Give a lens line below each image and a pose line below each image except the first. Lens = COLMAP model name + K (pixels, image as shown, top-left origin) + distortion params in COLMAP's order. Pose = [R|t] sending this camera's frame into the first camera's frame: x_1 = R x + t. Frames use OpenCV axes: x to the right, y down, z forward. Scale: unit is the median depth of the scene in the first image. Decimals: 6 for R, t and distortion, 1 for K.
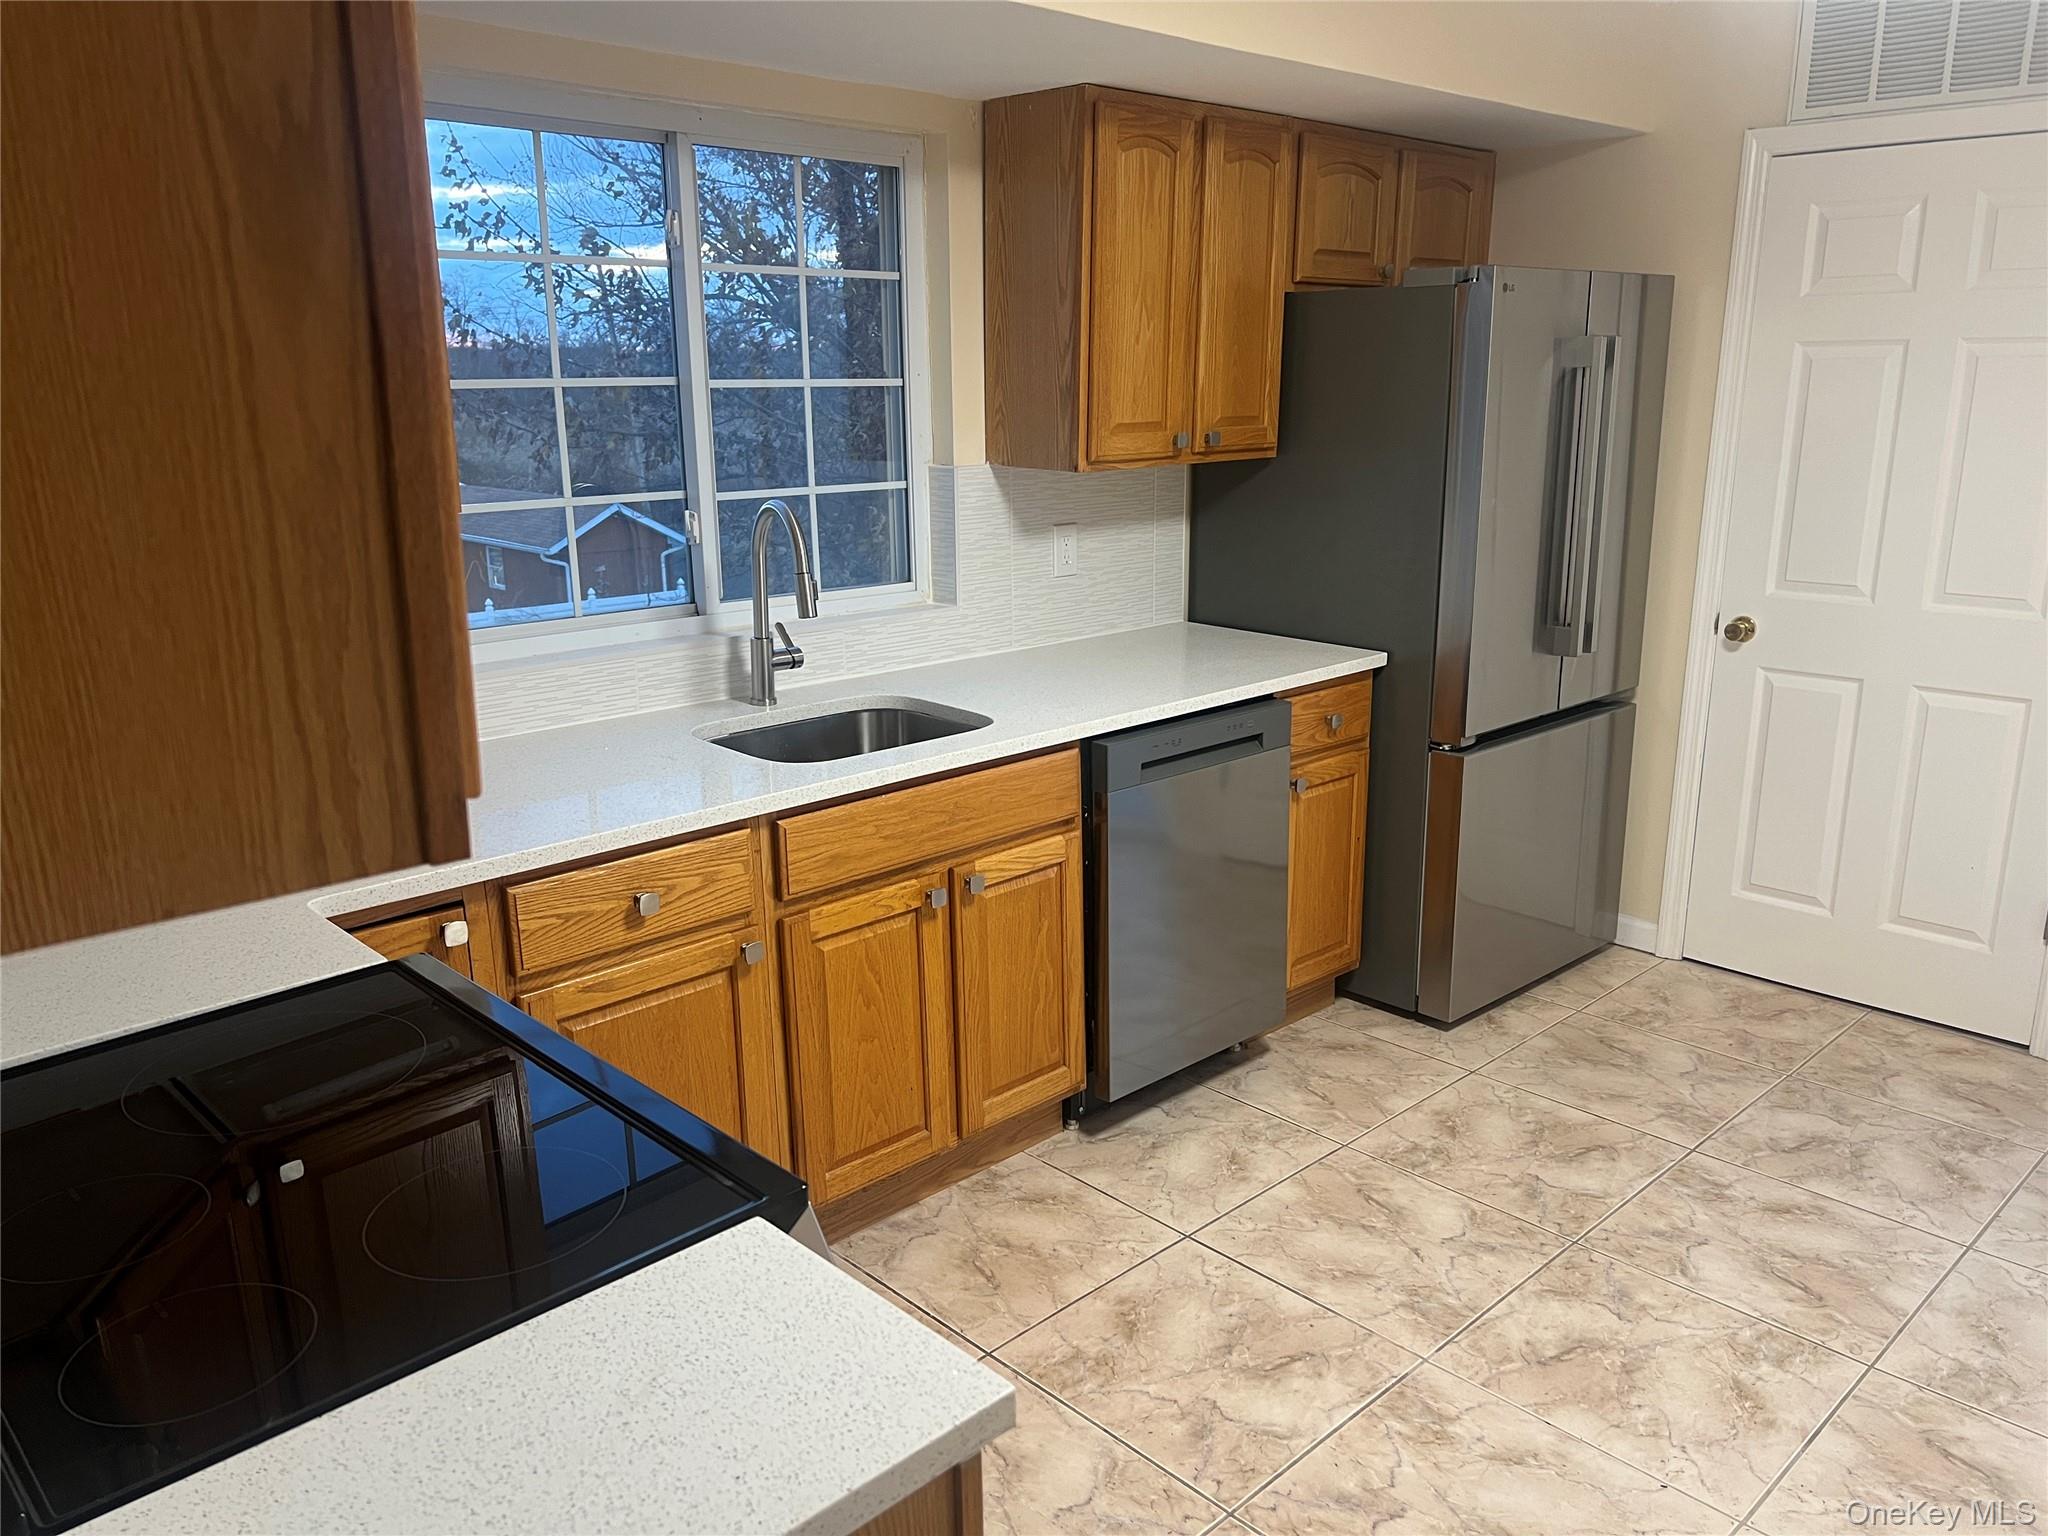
lens RADIAL K [[1546.1, 0, 1011.4], [0, 1546.1, 771.5], [0, 0, 1]] dist [0.032522, -0.031255]
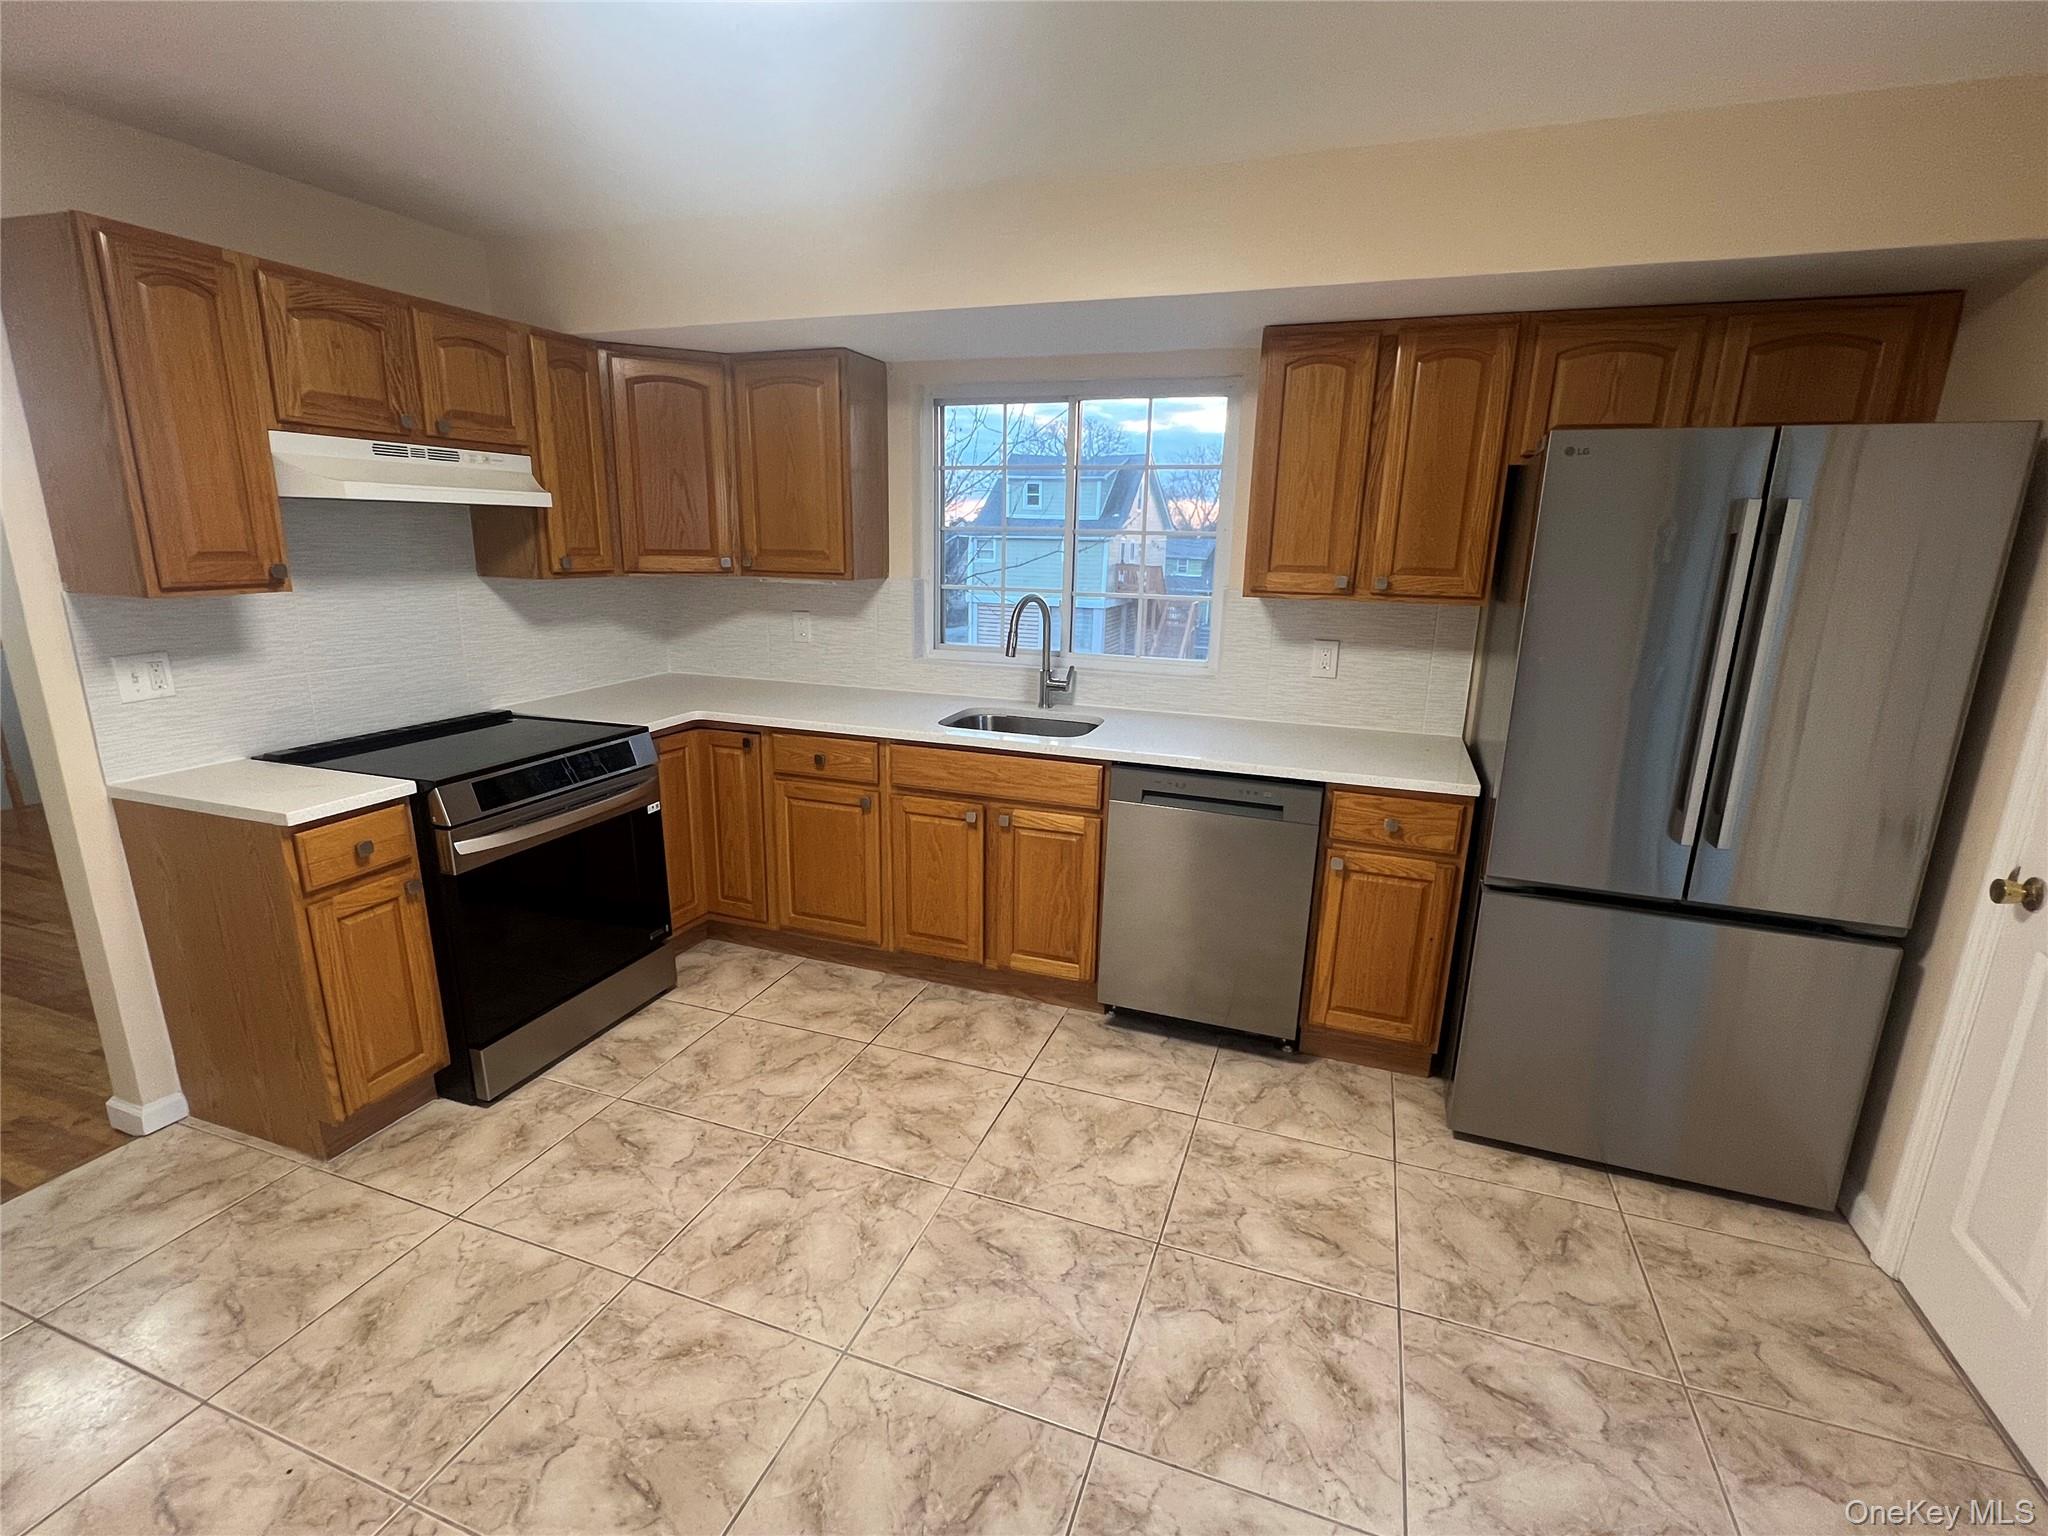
lens RADIAL K [[943.0, 0, 1024.1], [0, 943.0, 773.2], [0, 0, 1]] dist [-0.001736, 0.000023]
pose [[0.443645, 0.233780, -0.865174, 0.828281], [-0.248863, 0.959547, 0.131669, -0.113441], [0.860957, 0.156896, 0.483877, 0.477221]]
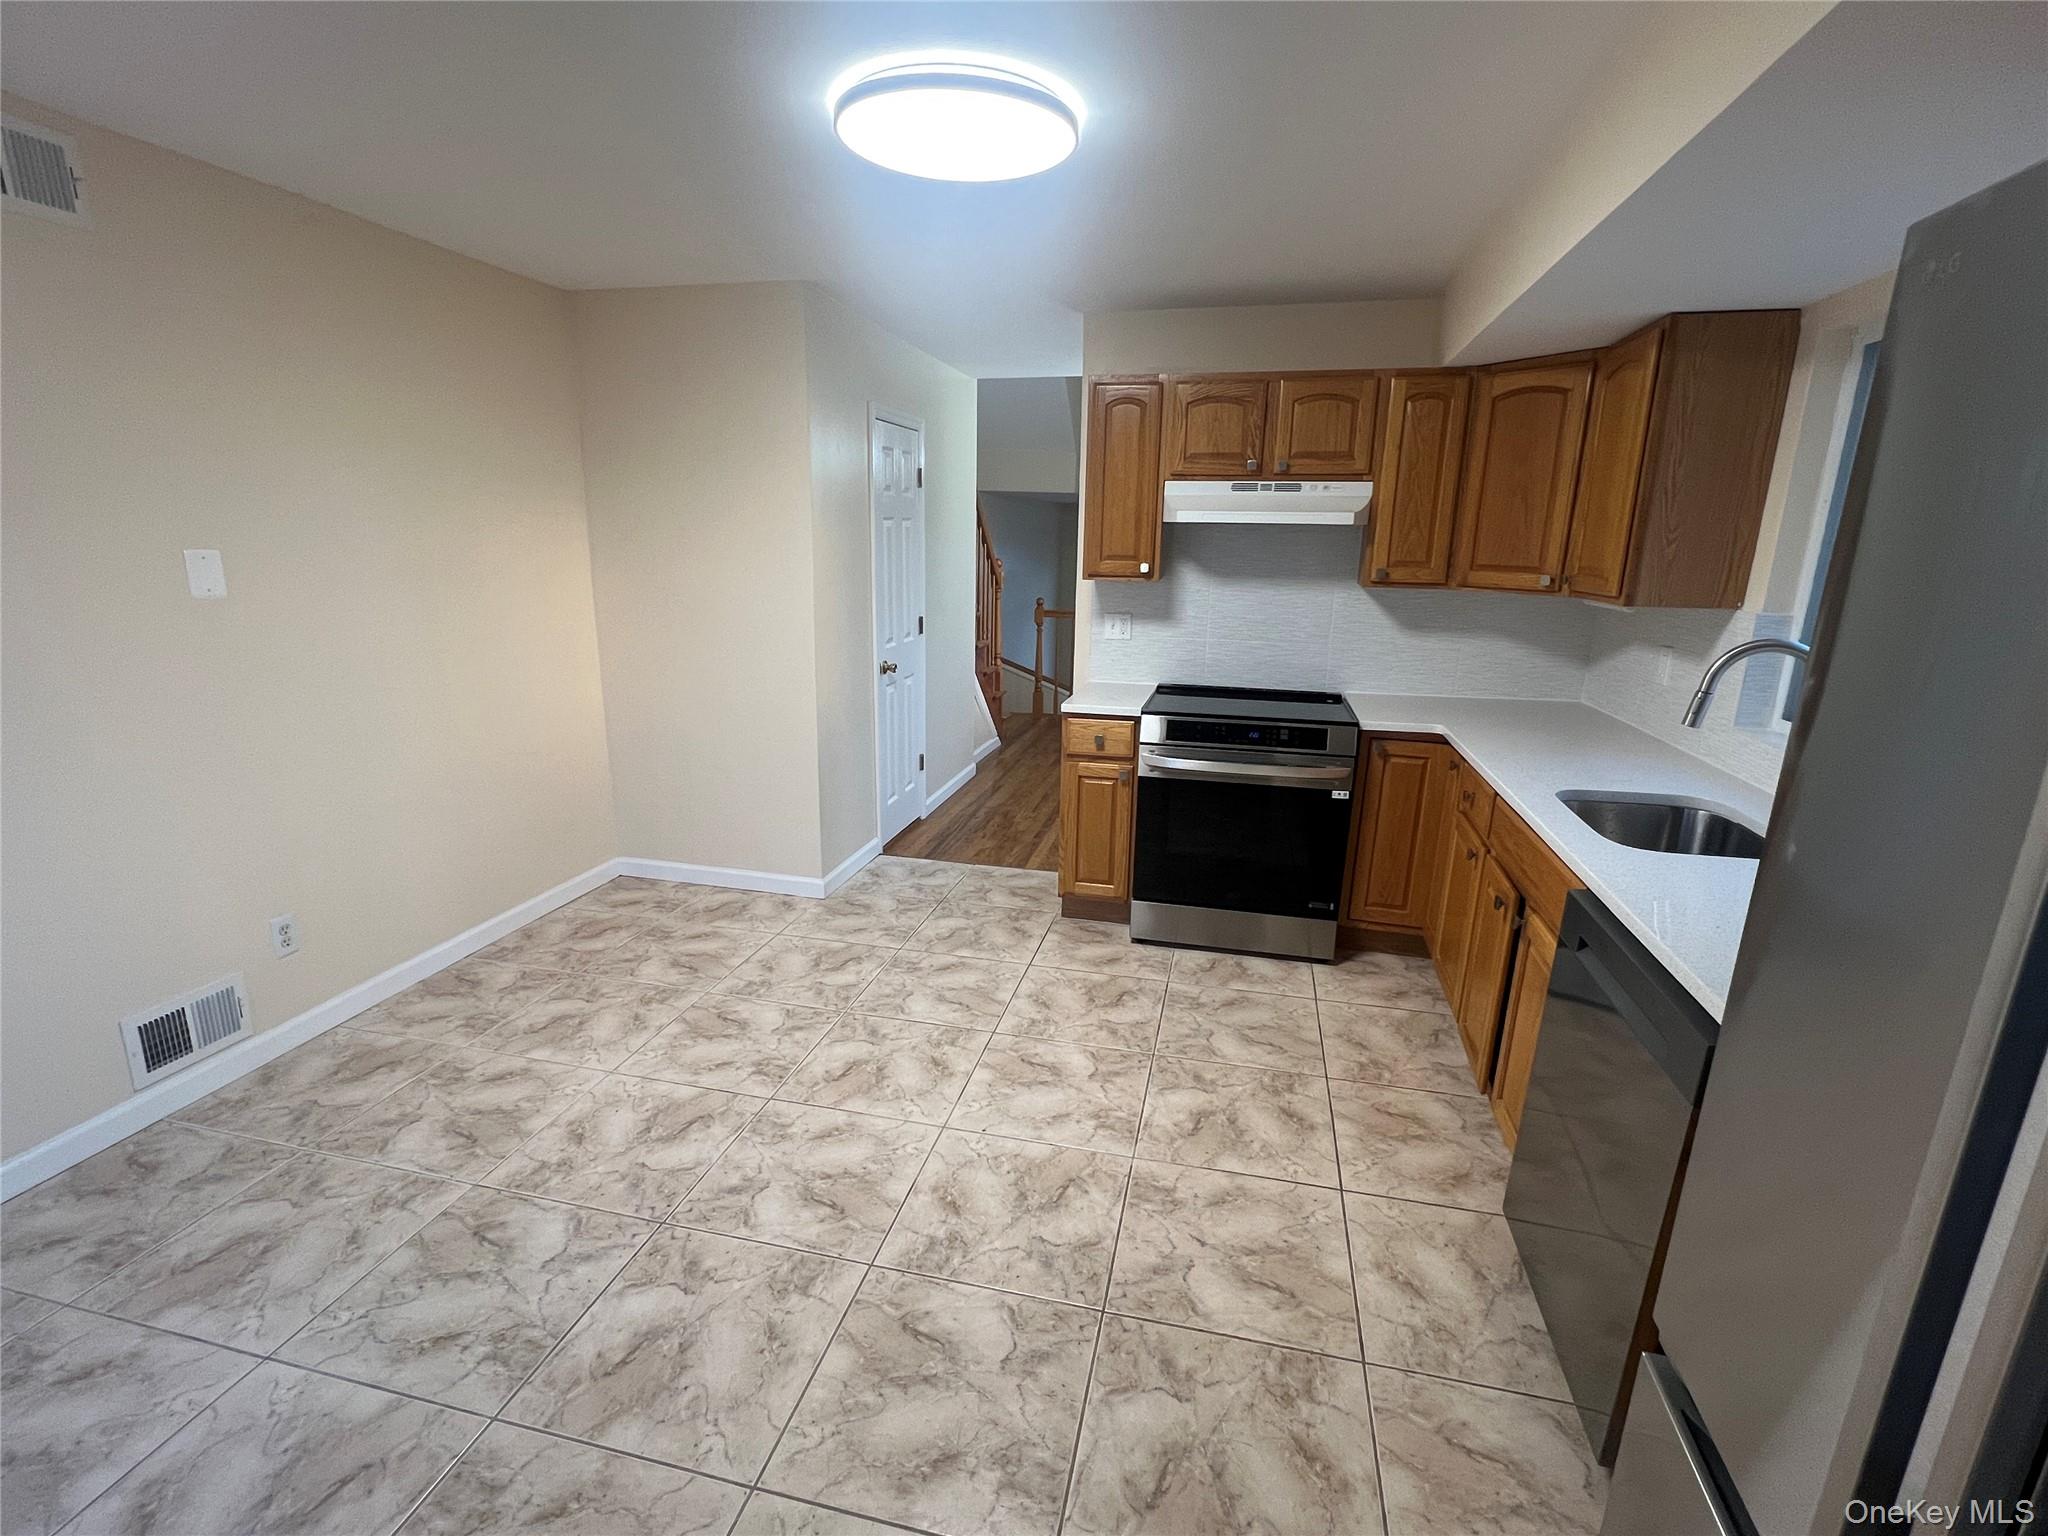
lens RADIAL K [[943.0, 0, 1020.0], [0, 943.0, 768.3], [0, 0, 1]] dist [-0.001736, 0.000023]
pose [[-0.839909, 0.122823, -0.528647, 0.687064], [-0.149817, 0.883739, 0.443352, -0.309704], [0.521640, 0.451575, -0.723859, 1.224304]]
